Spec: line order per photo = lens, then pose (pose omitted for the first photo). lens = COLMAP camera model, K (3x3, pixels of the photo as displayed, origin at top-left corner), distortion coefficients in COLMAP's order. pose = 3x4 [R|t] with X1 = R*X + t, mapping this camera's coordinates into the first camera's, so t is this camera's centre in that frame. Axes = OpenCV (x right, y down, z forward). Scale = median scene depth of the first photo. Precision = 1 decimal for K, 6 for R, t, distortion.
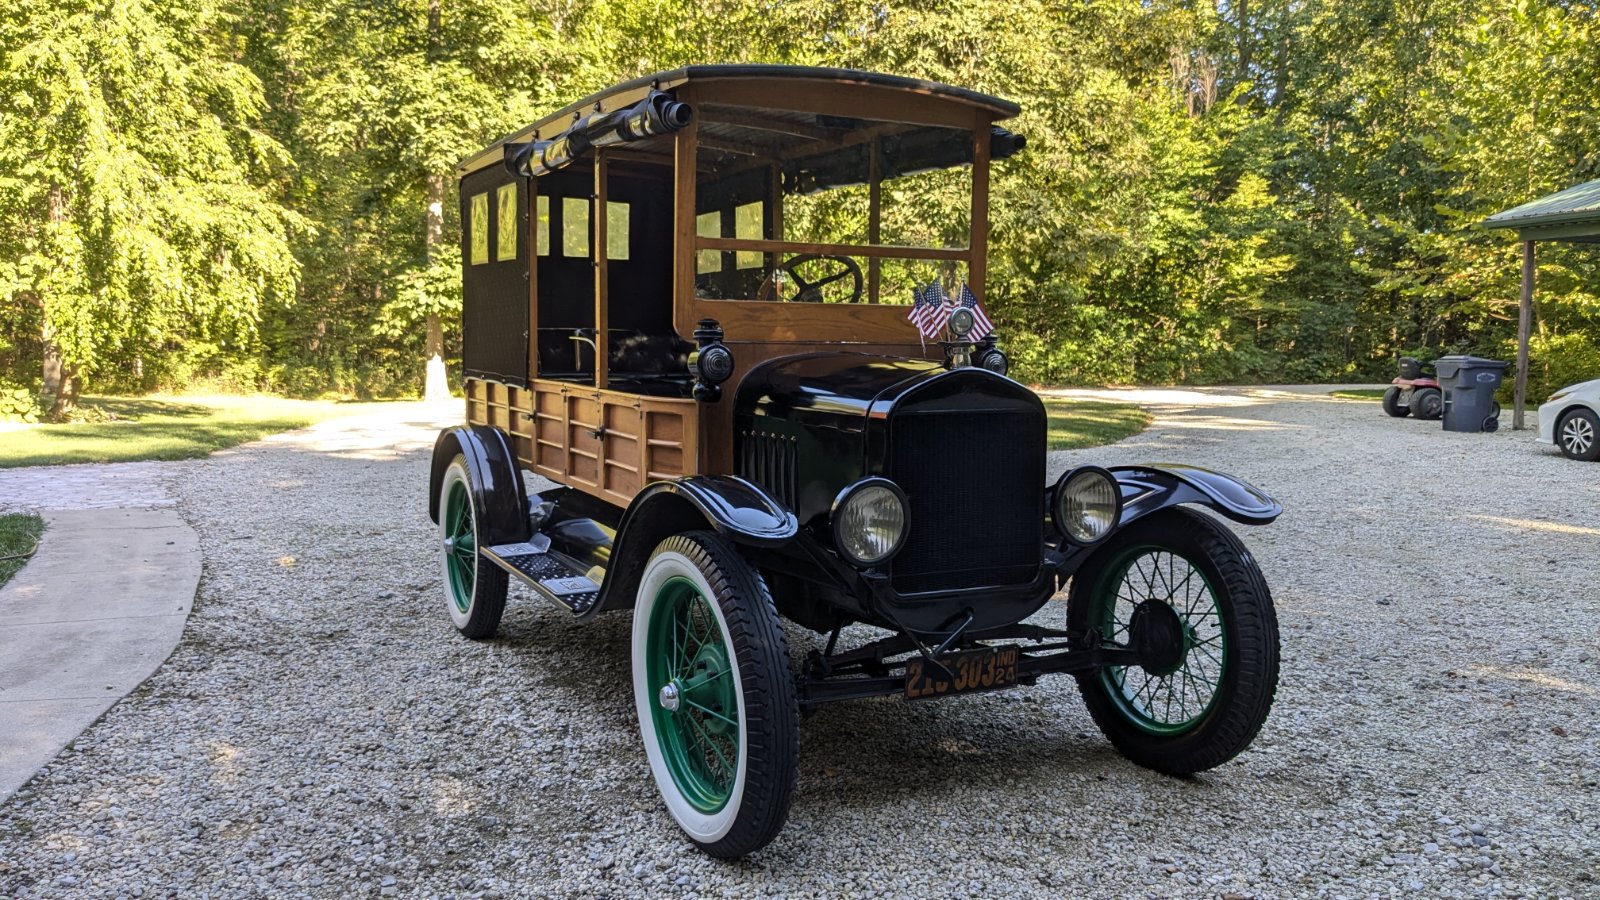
lens RADIAL K [[1257.1, 0, 812.3], [0, 1257.1, 456.8], [0, 0, 1]] dist [0.050478, -0.099580]
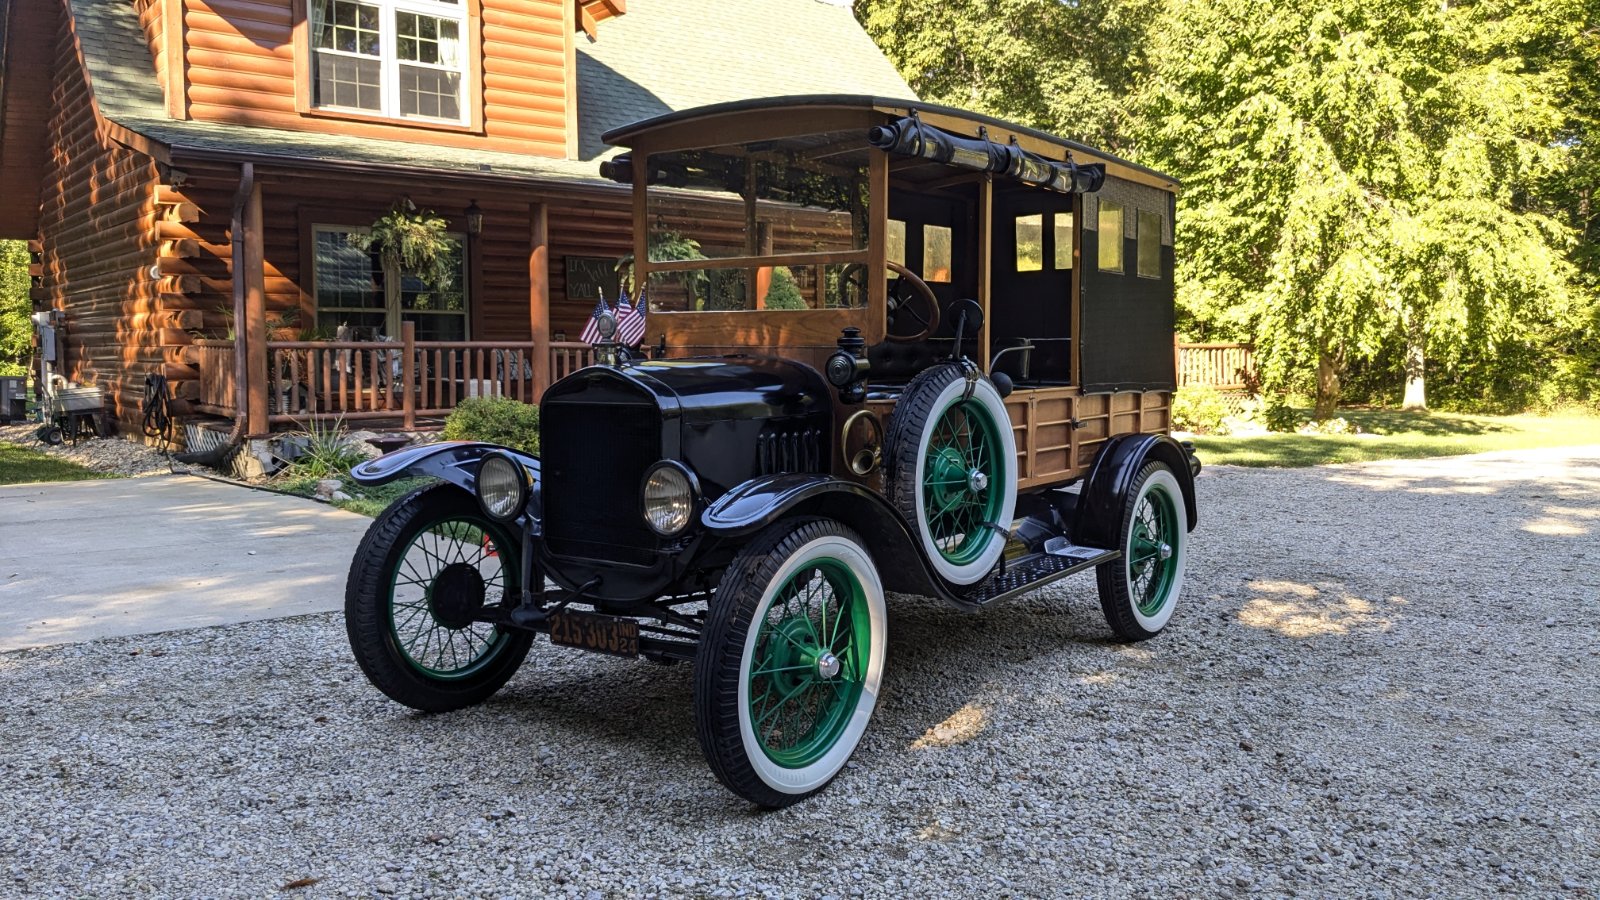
lens RADIAL K [[1265.1, 0, 800.0], [0, 1265.1, 450.0], [0, 0, 1]] dist [0.028450, -0.051340]
pose [[0.457386, 0.061207, -0.887159, 0.216409], [-0.081044, 0.996346, 0.026957, -0.007097], [0.885567, 0.059569, 0.460675, 0.114843]]
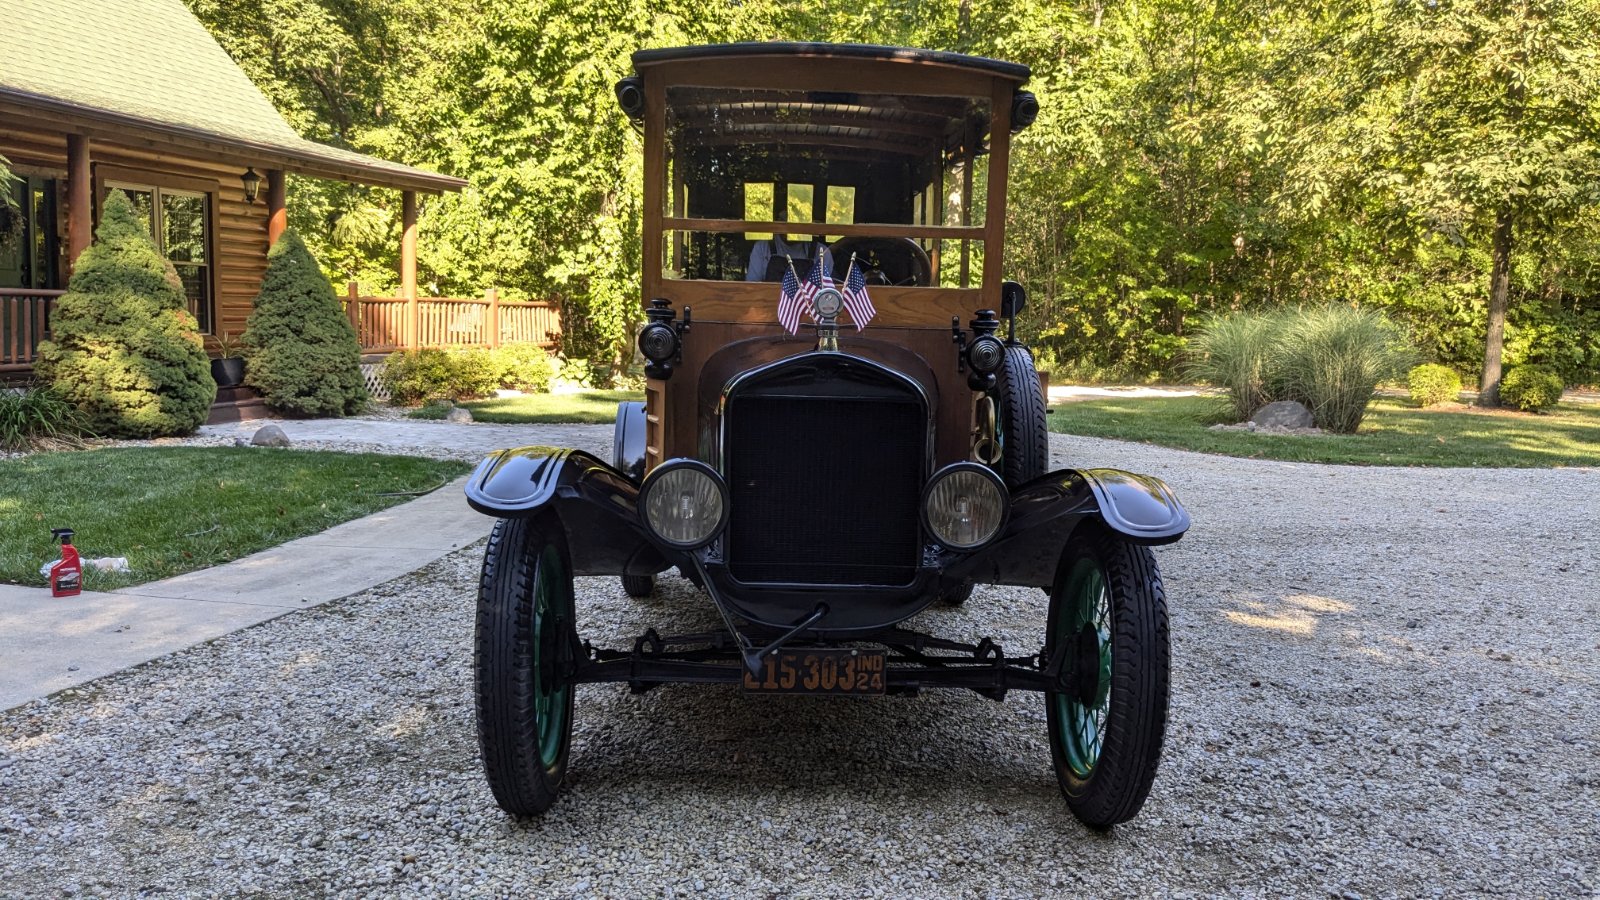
lens RADIAL K [[1262.4, 0, 826.8], [0, 1262.4, 450.1], [0, 0, 1]] dist [0.051780, -0.087974]
pose [[0.909596, 0.058684, -0.411329, 0.084192], [-0.056660, 0.998247, 0.017124, -0.002118], [0.411613, 0.007730, 0.911326, 0.021671]]
